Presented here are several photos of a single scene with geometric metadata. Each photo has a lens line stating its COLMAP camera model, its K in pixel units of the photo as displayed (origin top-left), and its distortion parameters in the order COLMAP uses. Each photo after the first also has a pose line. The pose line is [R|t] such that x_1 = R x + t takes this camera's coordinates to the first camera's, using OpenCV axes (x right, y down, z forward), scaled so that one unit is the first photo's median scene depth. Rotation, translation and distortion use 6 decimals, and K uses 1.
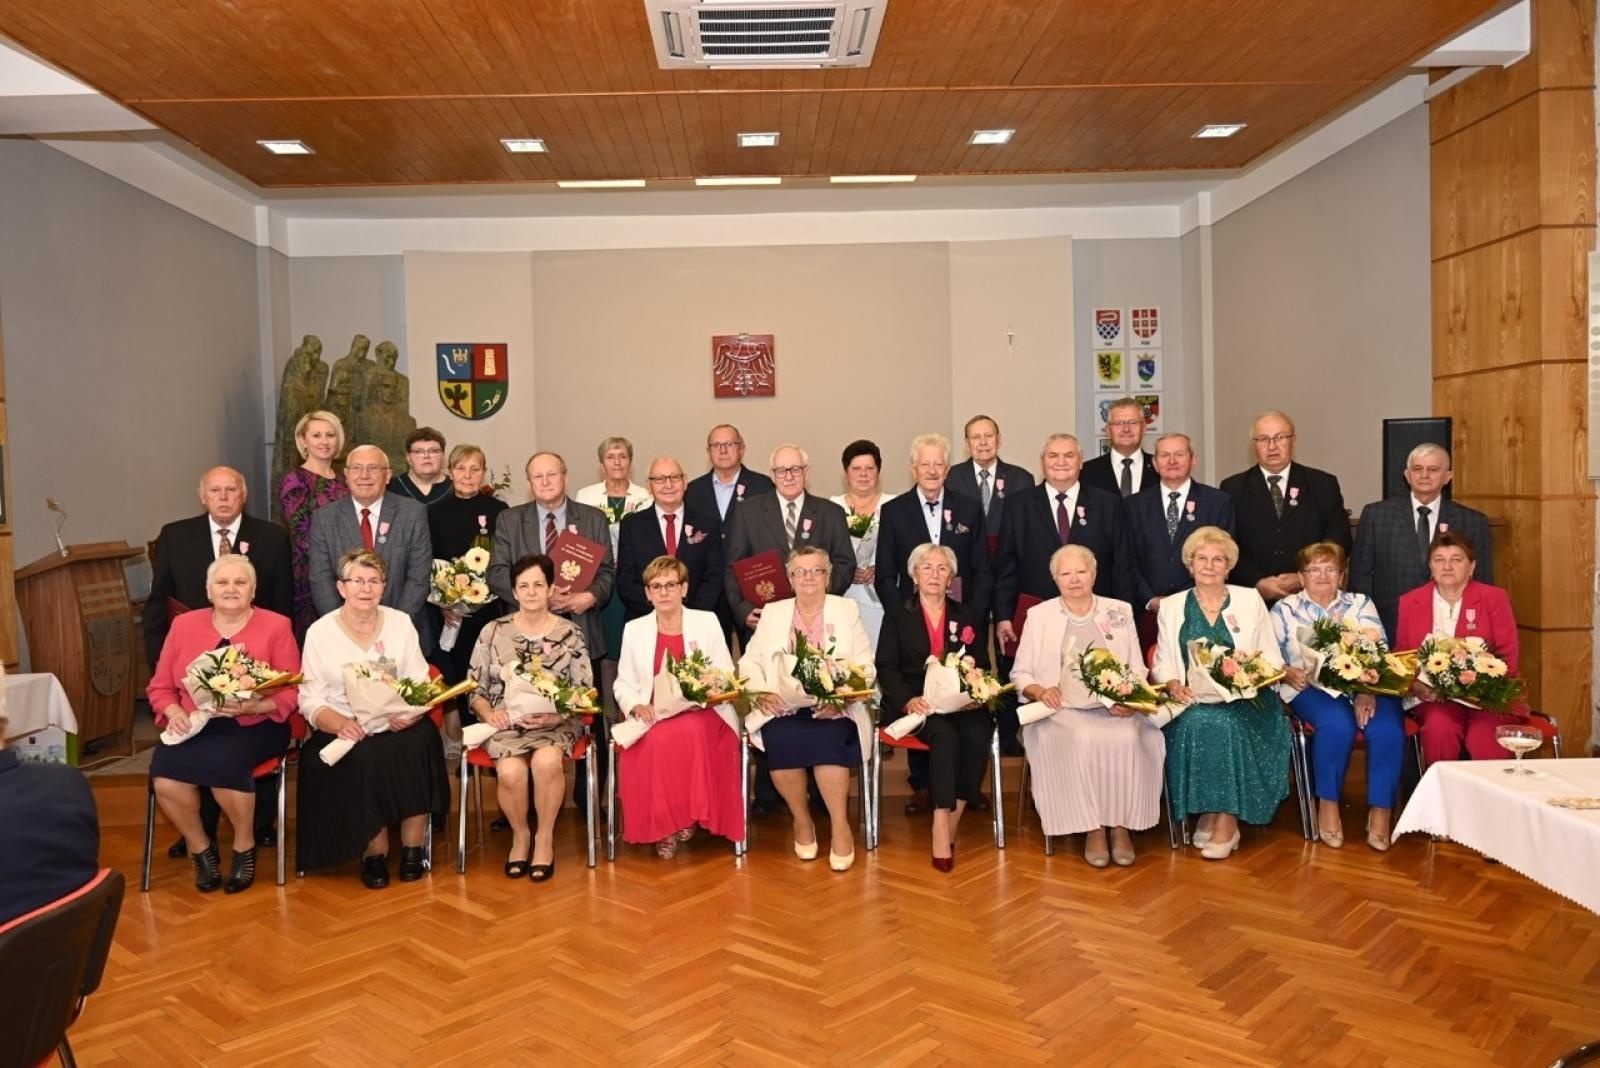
lens RADIAL K [[1222.0, 0, 800.0], [0, 1222.0, 534.0], [0, 0, 1]] dist [-0.001595, -0.004630]
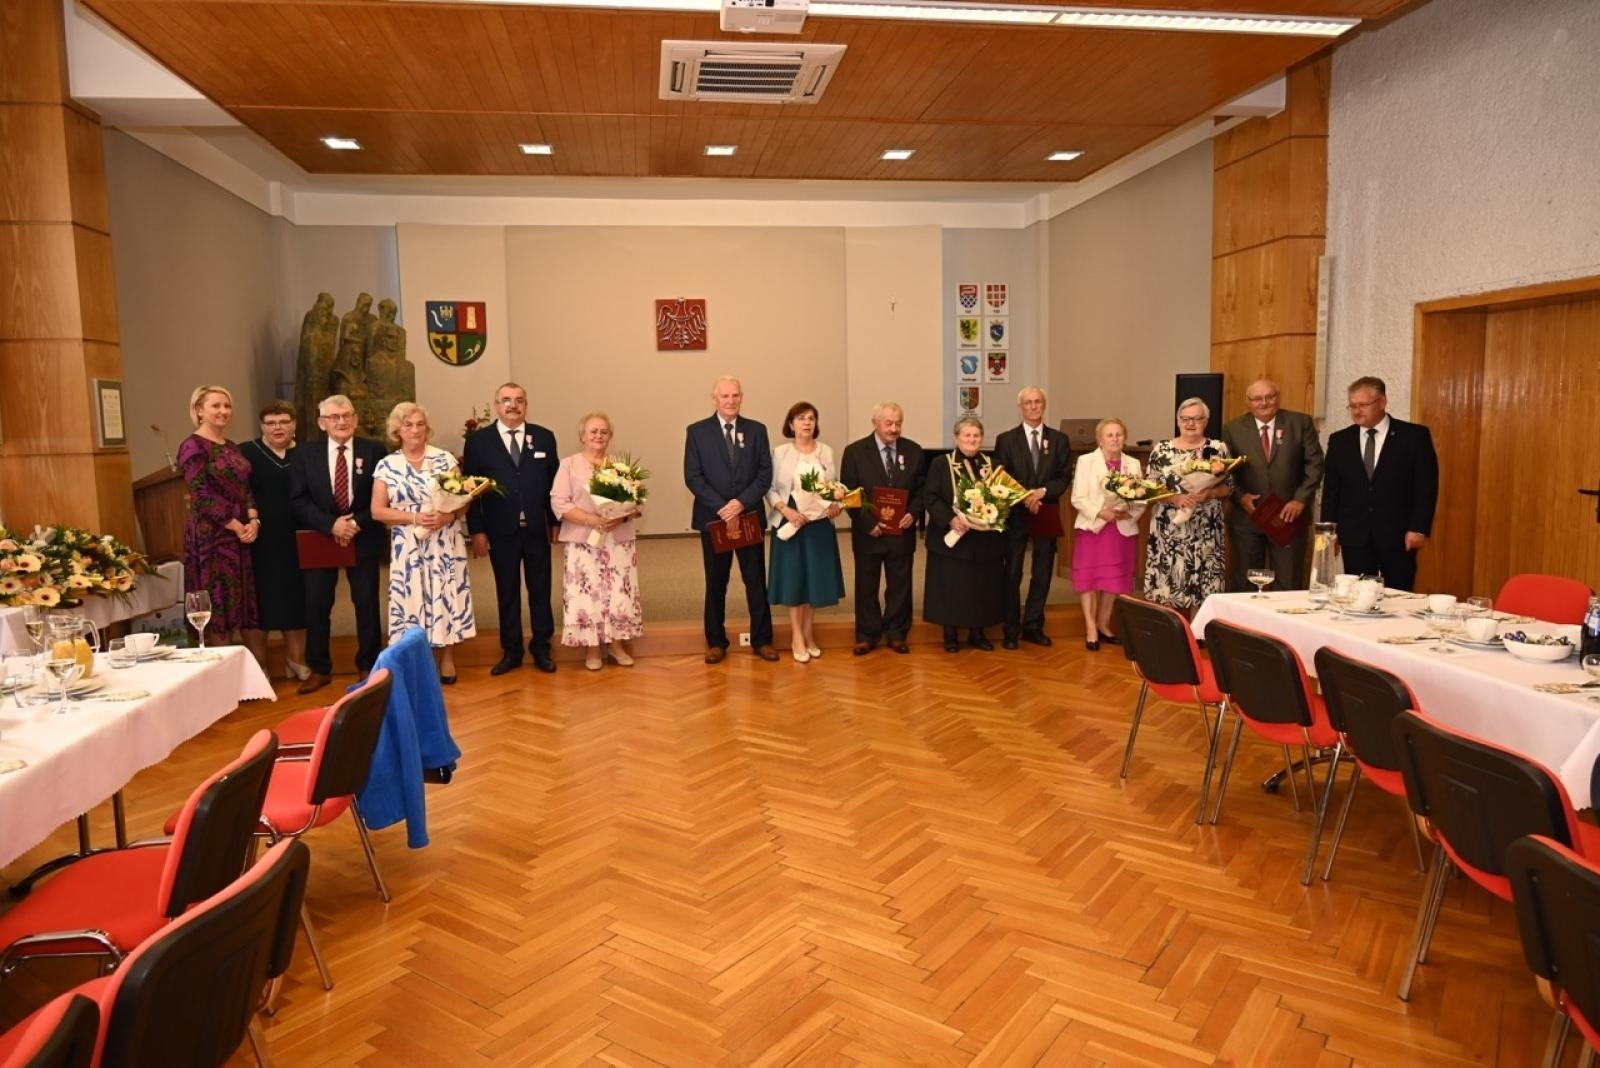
lens RADIAL K [[1043.6, 0, 800.0], [0, 1043.6, 534.0], [0, 0, 1]] dist [-0.007286, 0.002124]
pose [[0.993902, -0.004880, 0.110157, -0.082469], [-0.002192, 0.997948, 0.063988, 0.012989], [-0.110243, -0.063839, 0.991852, -0.144809]]
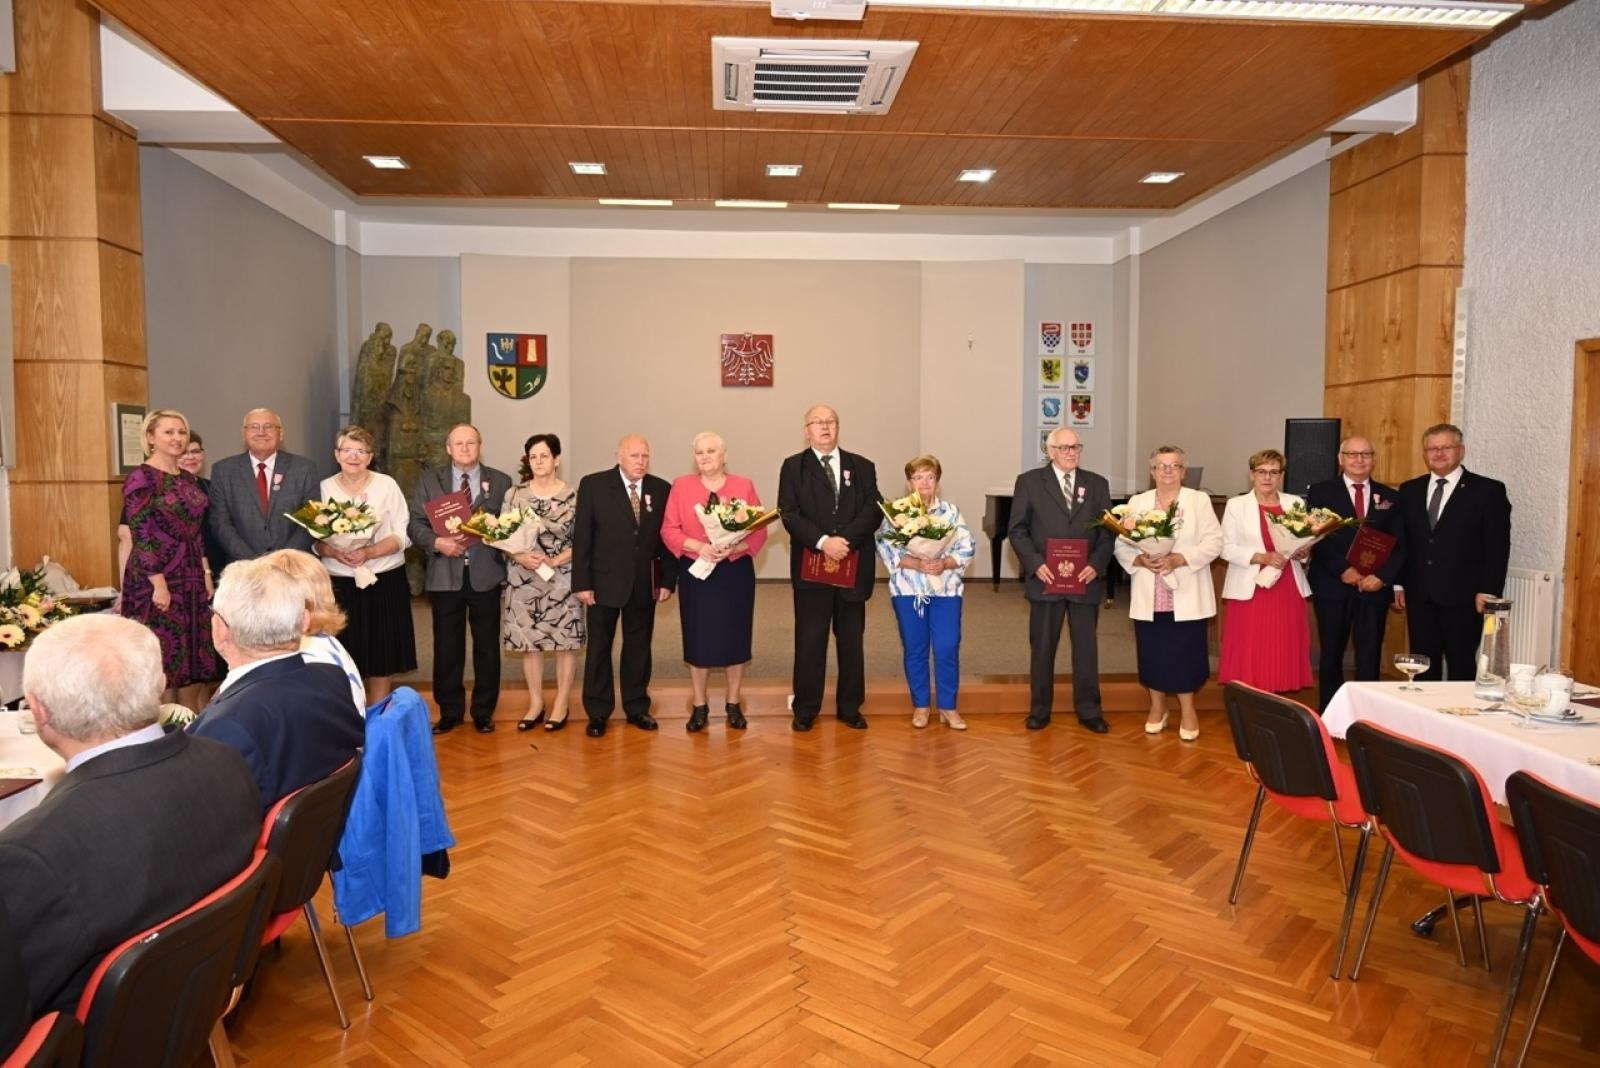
lens RADIAL K [[1043.6, 0, 800.0], [0, 1043.6, 534.0], [0, 0, 1]] dist [-0.007286, 0.002124]
pose [[0.999010, 0.024579, 0.037083, -0.052669], [-0.025495, 0.999377, 0.024419, 0.009999], [-0.036459, -0.025340, 0.999014, -0.038263]]
